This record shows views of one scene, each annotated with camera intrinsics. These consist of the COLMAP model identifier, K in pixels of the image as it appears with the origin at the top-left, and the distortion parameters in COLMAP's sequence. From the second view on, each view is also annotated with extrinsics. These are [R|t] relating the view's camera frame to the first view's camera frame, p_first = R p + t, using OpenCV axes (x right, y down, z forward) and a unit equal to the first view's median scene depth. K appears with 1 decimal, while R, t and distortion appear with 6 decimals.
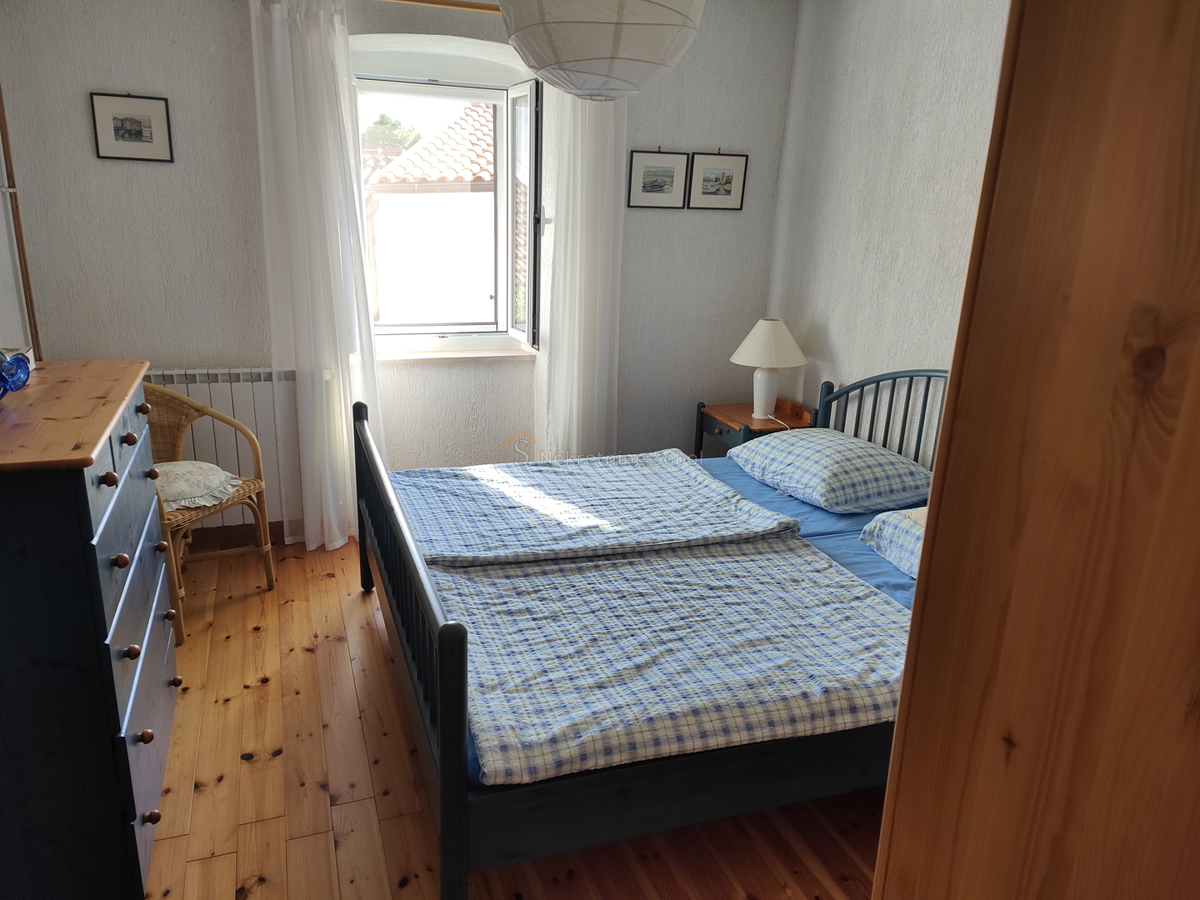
lens RADIAL K [[888.8, 0, 596.7], [0, 888.8, 457.9], [0, 0, 1]] dist [0.091564, -0.068164]
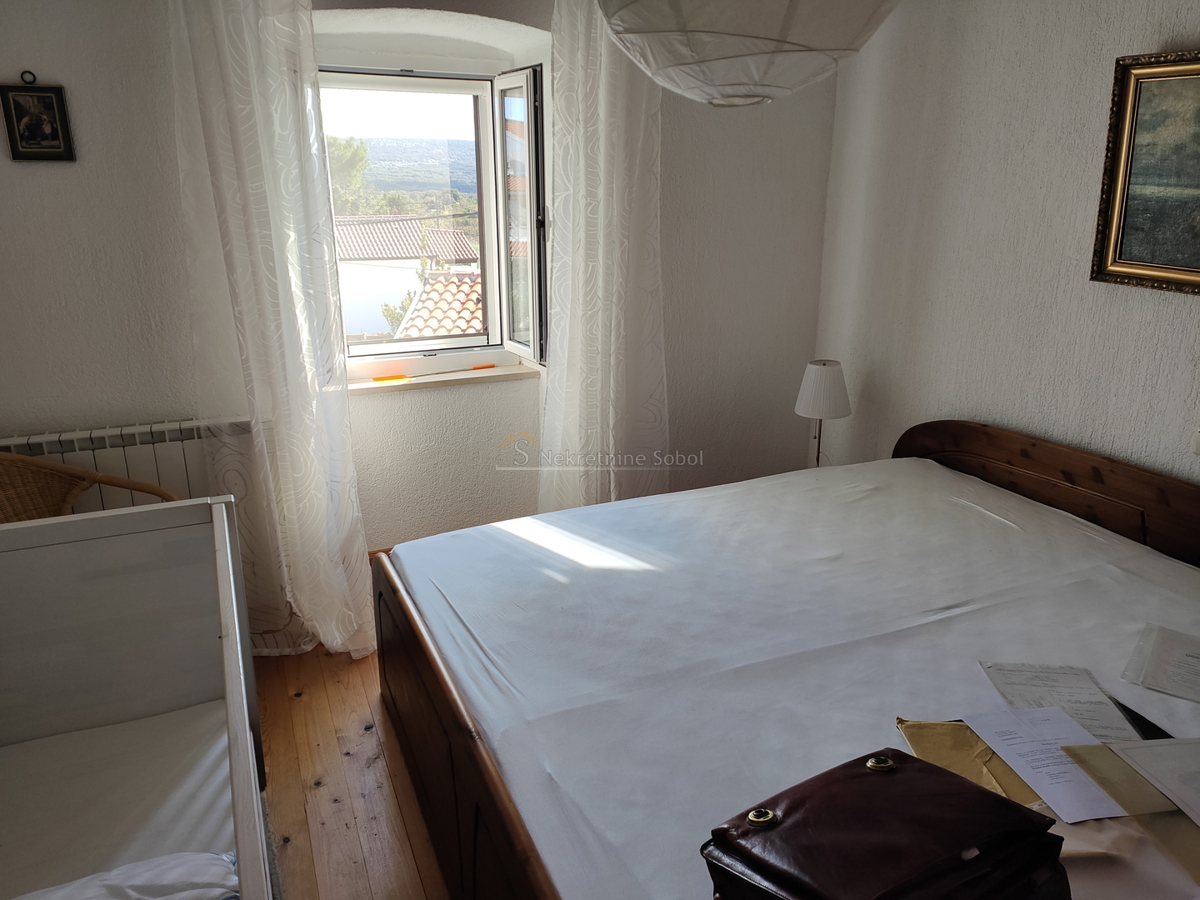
lens RADIAL K [[888.8, 0, 601.7], [0, 888.8, 449.7], [0, 0, 1]] dist [0.091564, -0.068164]
pose [[0.996970, -0.073395, -0.025760, -0.010360], [0.071853, 0.995818, -0.056418, -0.013098], [0.029794, 0.054396, 0.998075, 0.408211]]
